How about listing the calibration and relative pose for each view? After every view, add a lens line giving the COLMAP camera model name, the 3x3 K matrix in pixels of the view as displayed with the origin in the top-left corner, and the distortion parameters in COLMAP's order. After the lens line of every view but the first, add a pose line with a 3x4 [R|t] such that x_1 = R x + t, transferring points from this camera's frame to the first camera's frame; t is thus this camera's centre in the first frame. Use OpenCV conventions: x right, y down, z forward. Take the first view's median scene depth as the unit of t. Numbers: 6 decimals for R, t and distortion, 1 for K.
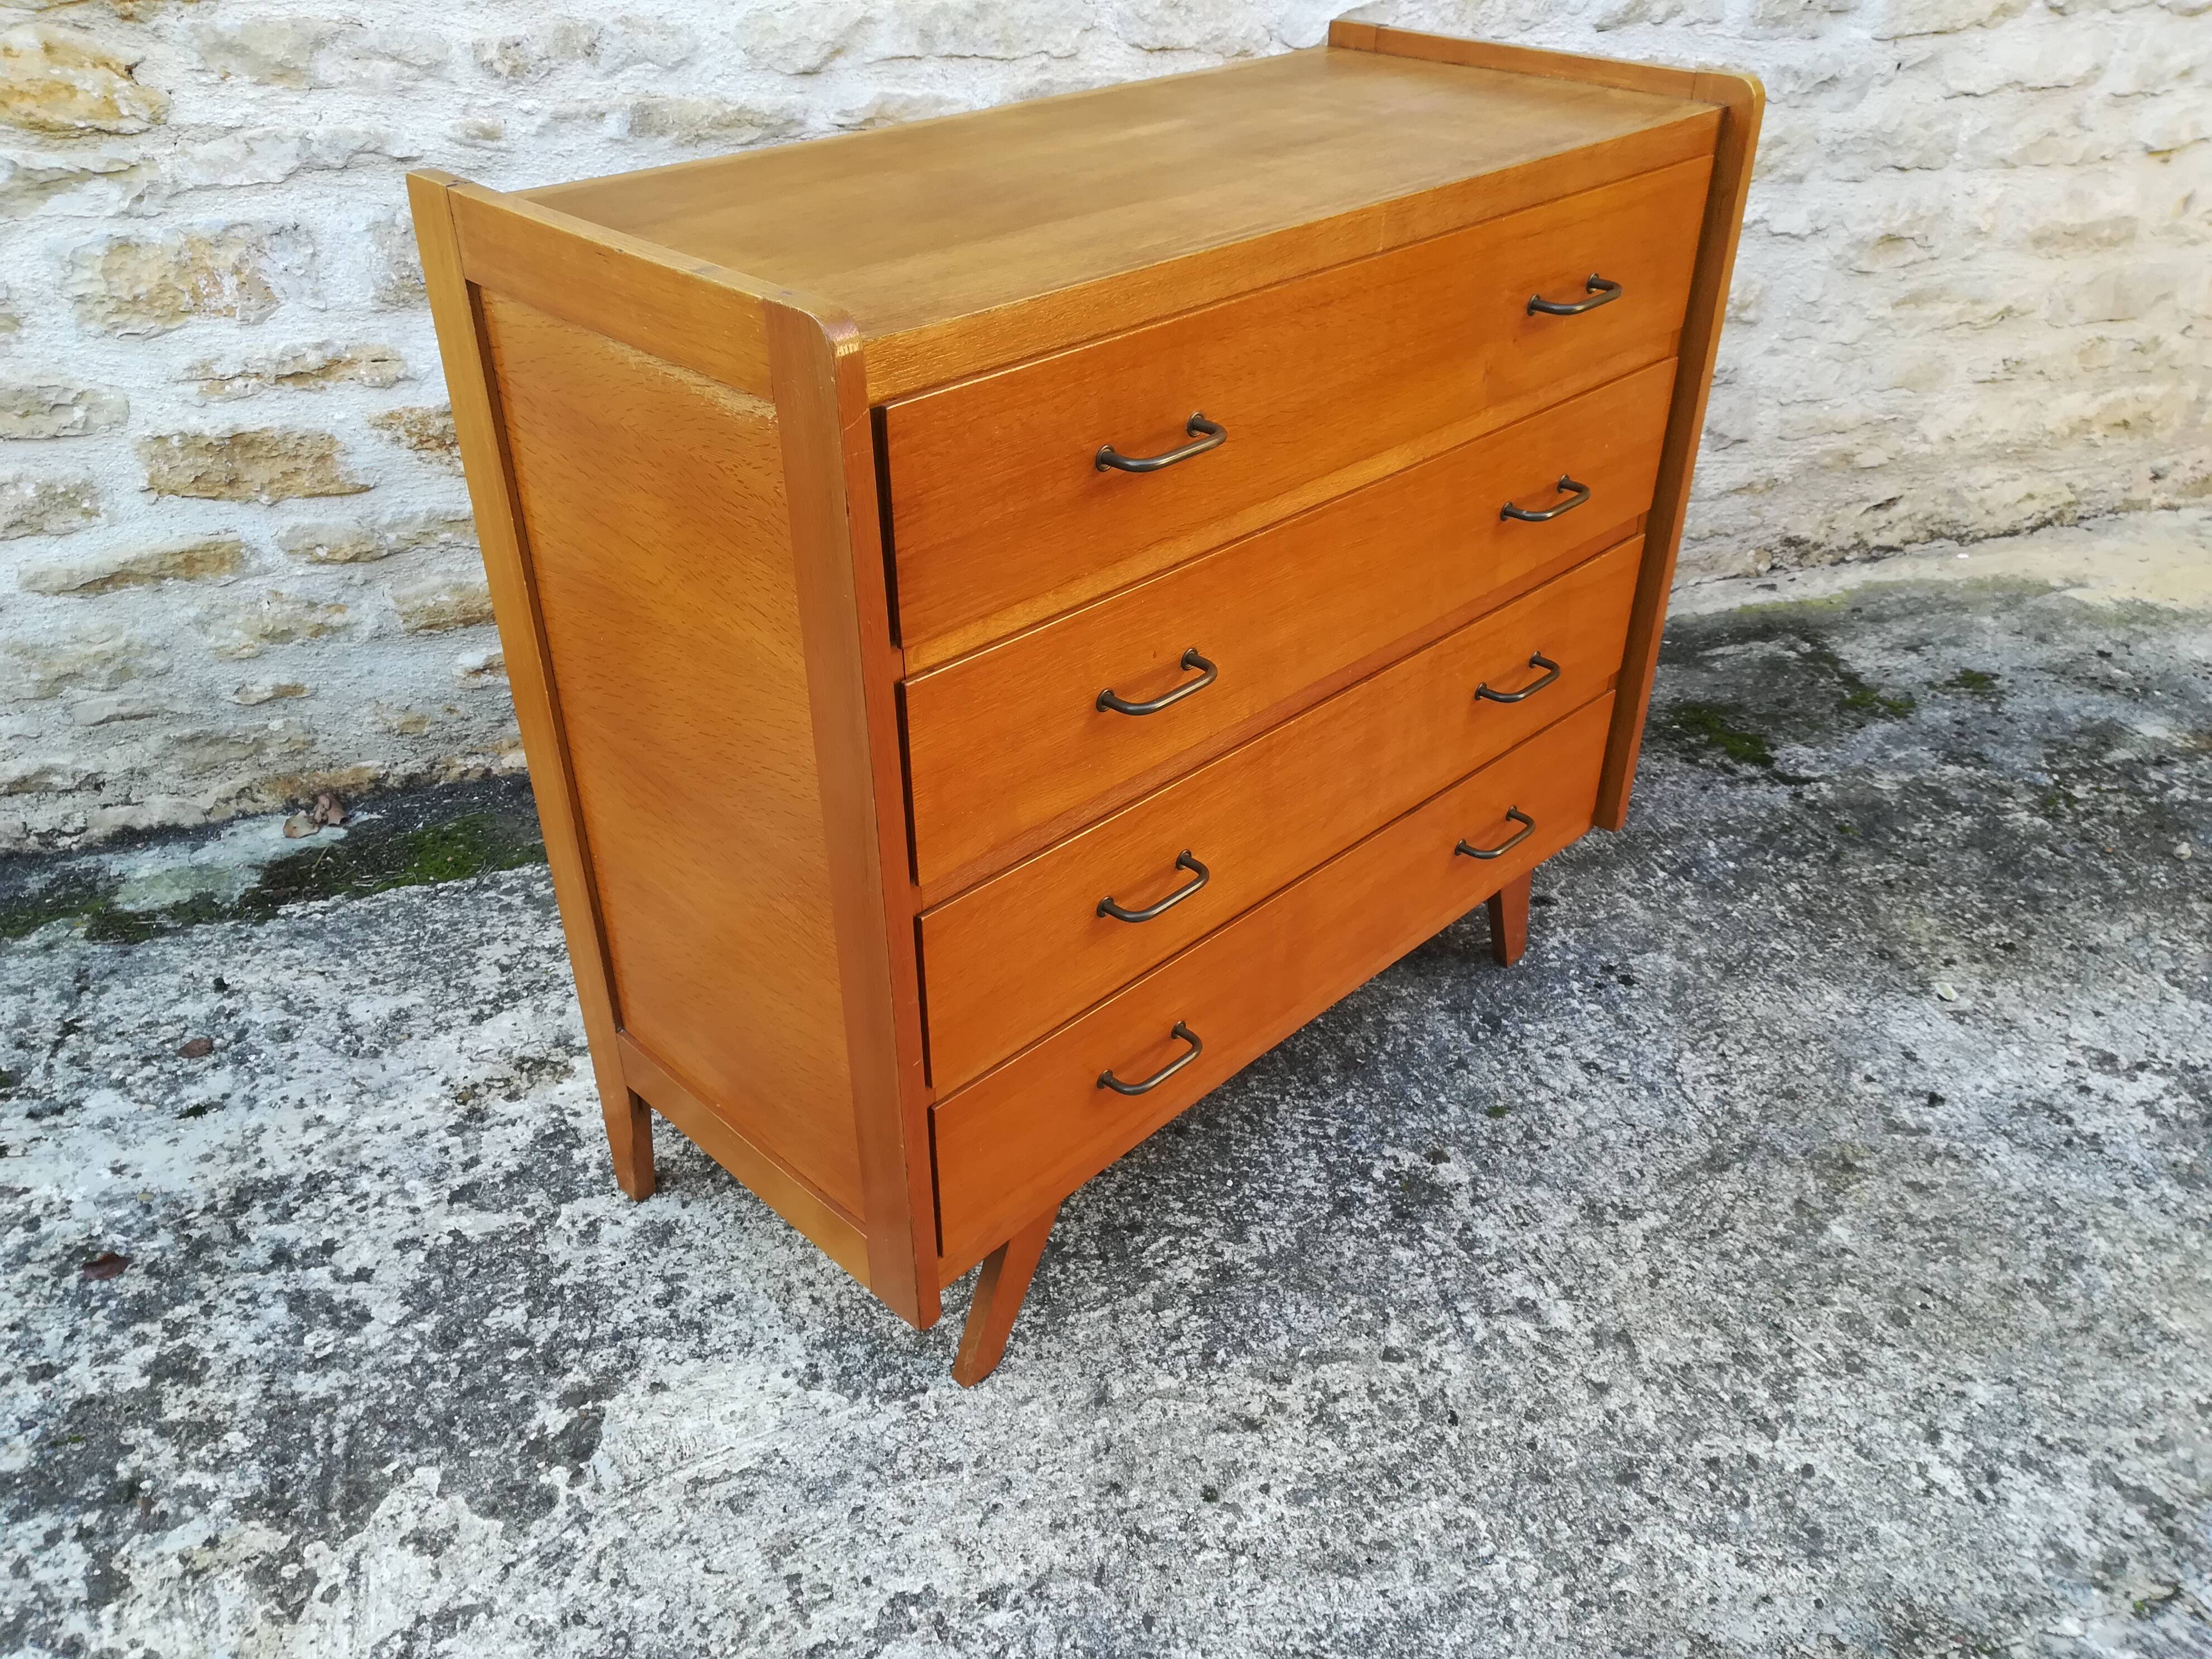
lens RADIAL K [[1724.0, 0, 1100.8], [0, 1724.0, 842.4], [0, 0, 1]] dist [0.045854, -0.064209]
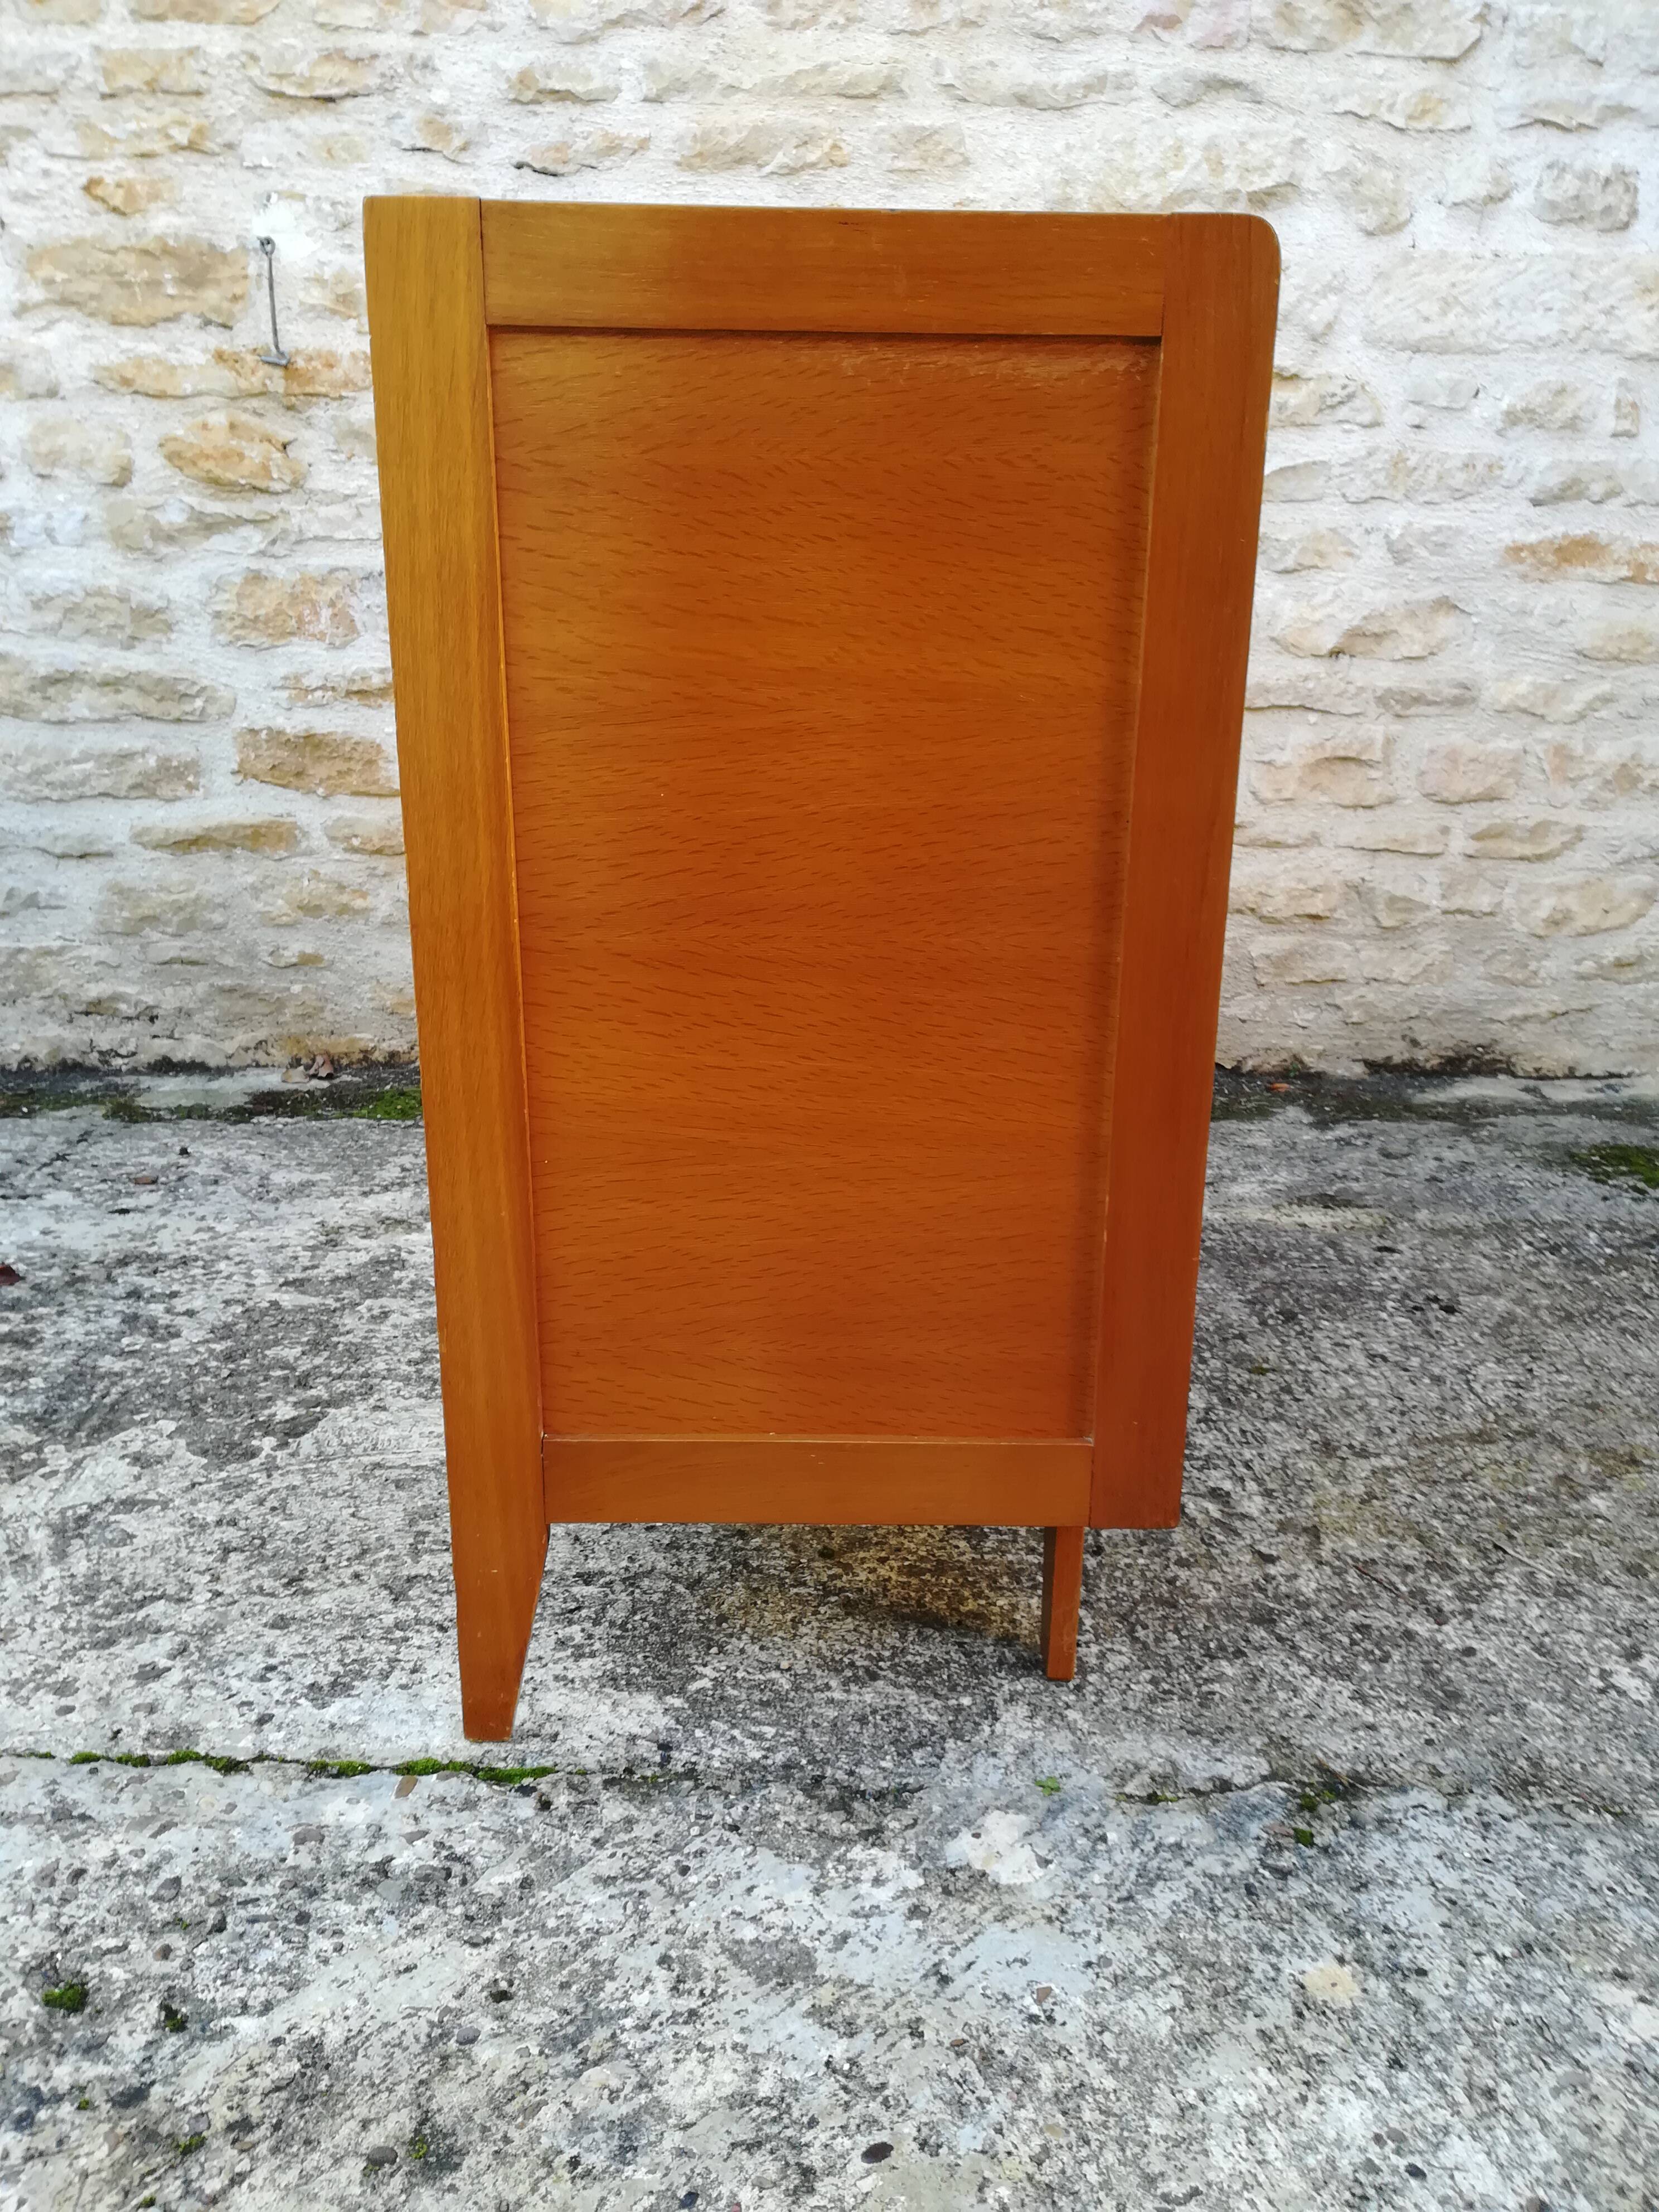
lens RADIAL K [[1724.0, 0, 803.6], [0, 1724.0, 1103.2], [0, 0, 1]] dist [0.045854, -0.064209]
pose [[0.957847, 0.100992, -0.268942, 0.244503], [-0.169727, 0.954255, -0.246151, 0.313992], [0.231779, 0.281422, 0.931171, -0.008415]]
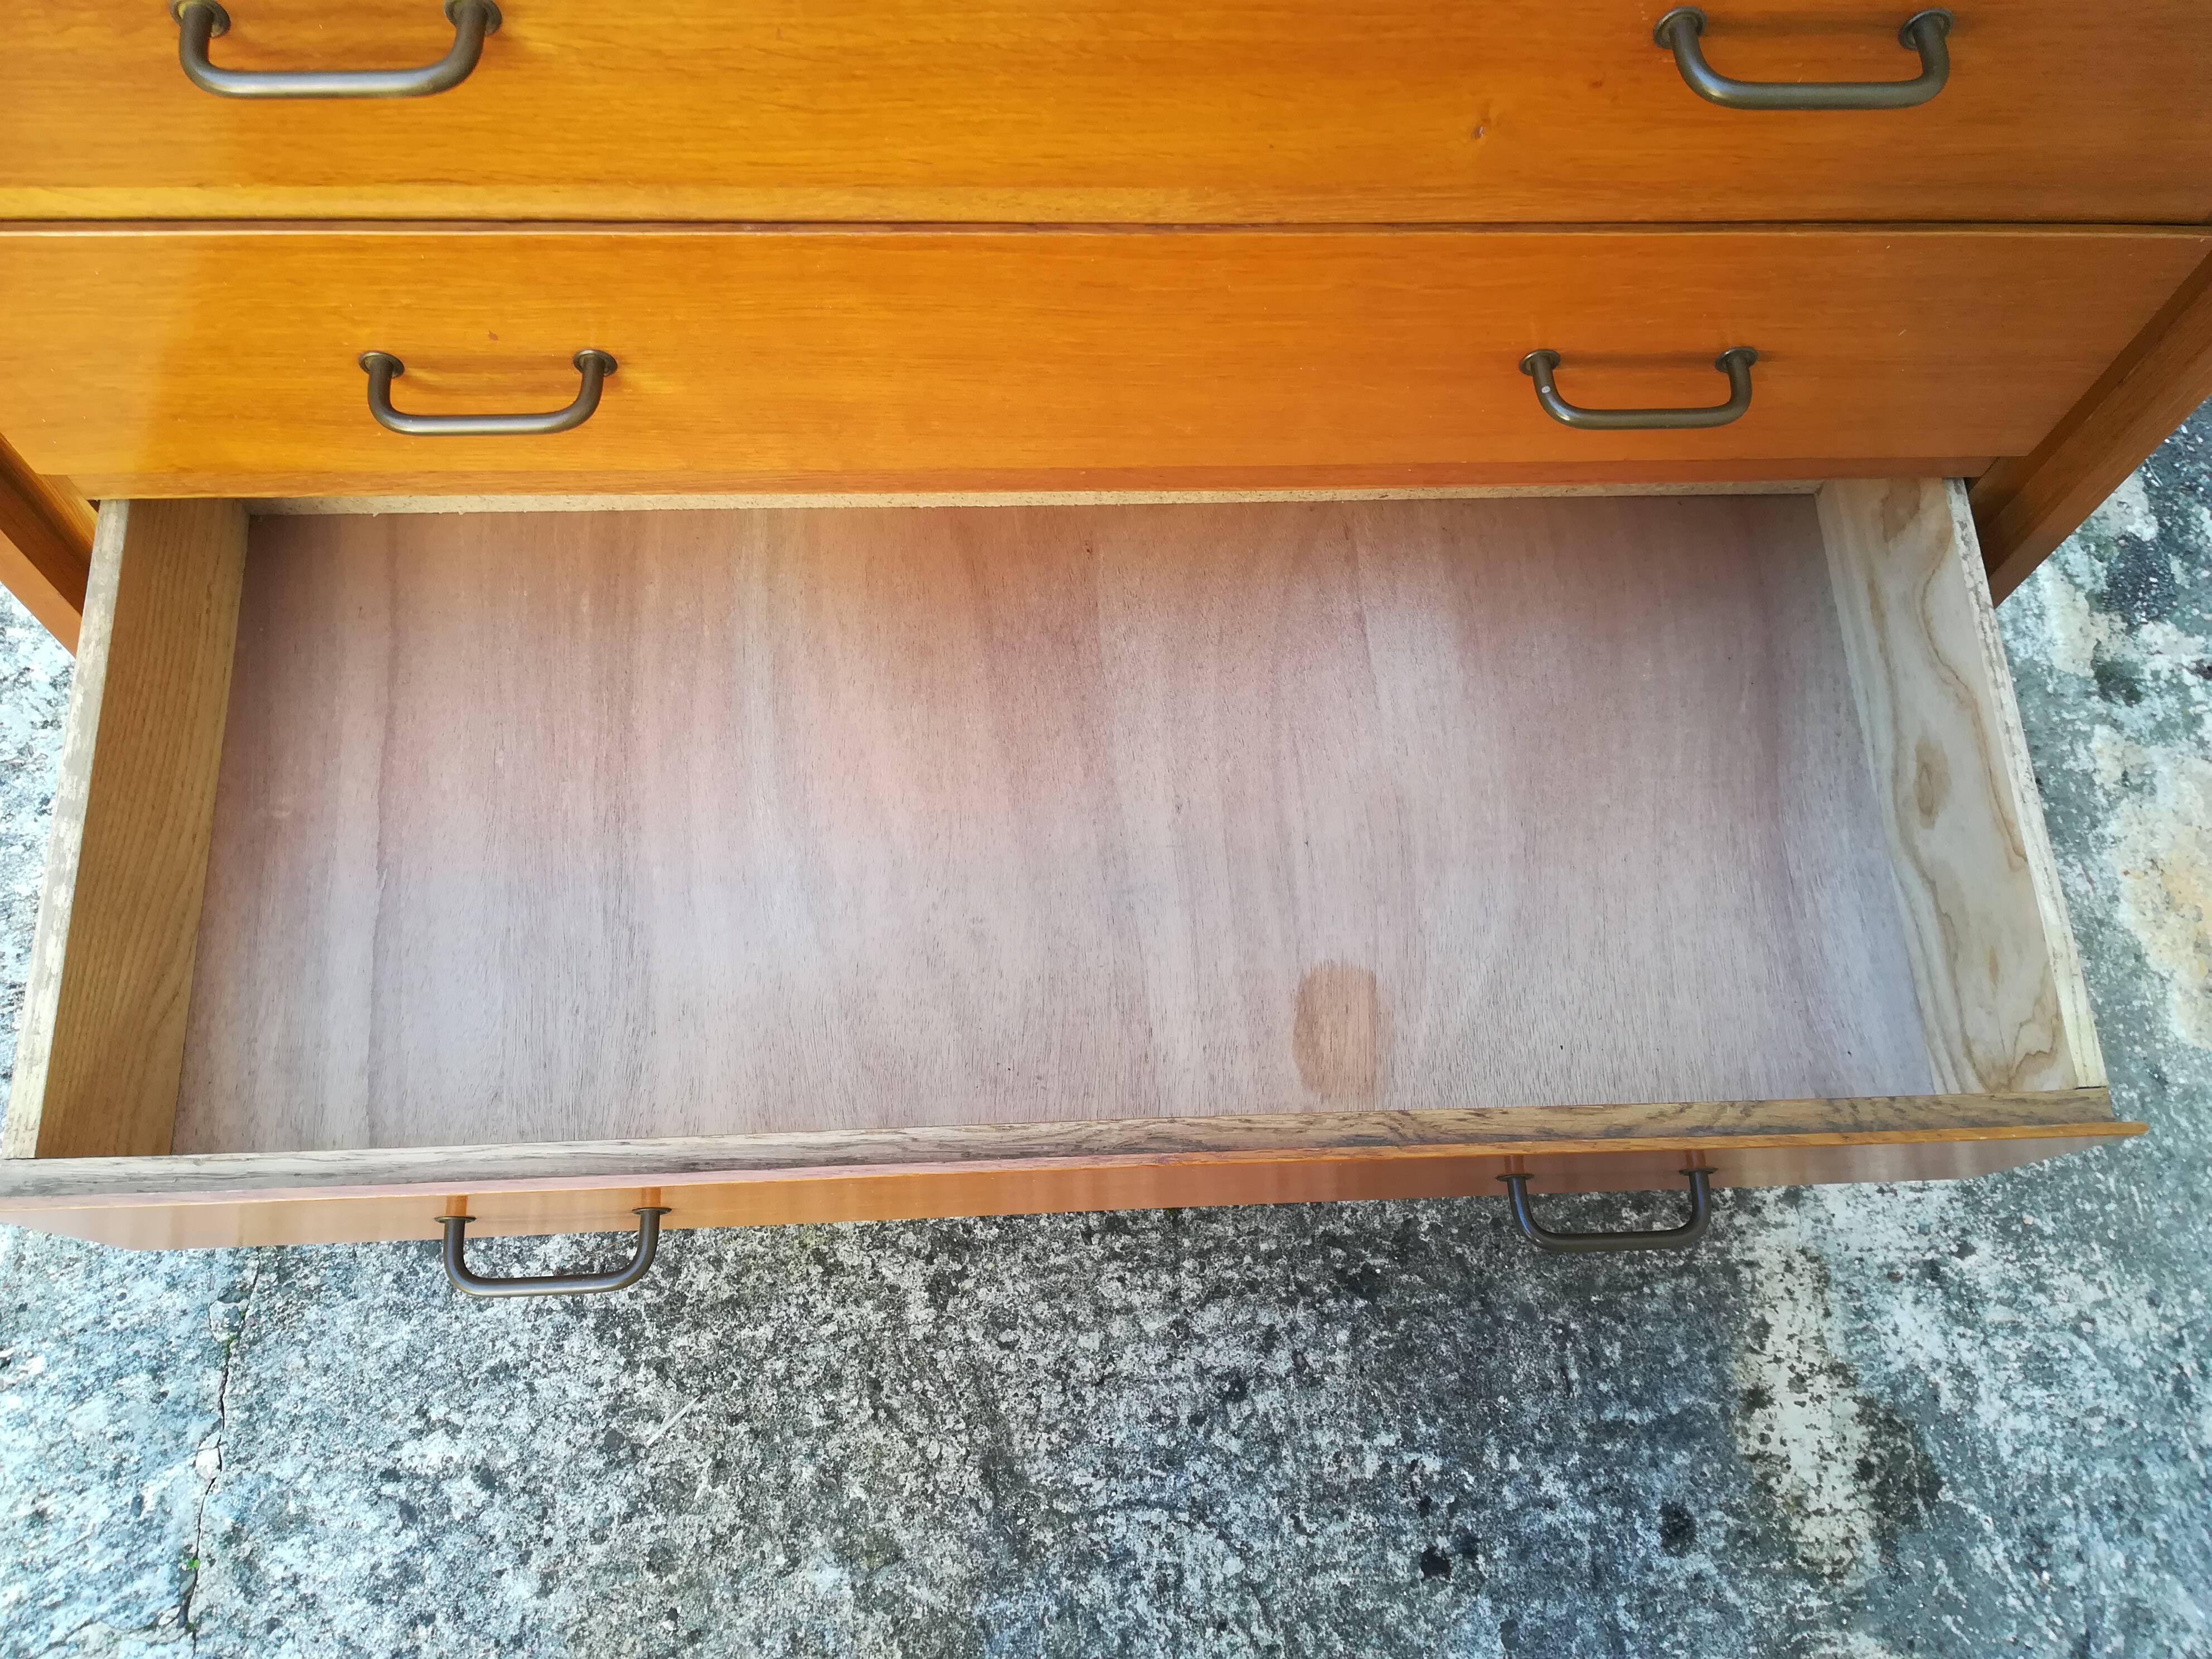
lens RADIAL K [[1724.0, 0, 1113.7], [0, 1724.0, 841.2], [0, 0, 1]] dist [0.045854, -0.064209]
pose [[-0.234864, 0.886649, -0.398363, 0.406572], [-0.571989, 0.205293, 0.794156, -0.436410], [0.785918, 0.414378, 0.458938, 0.642050]]
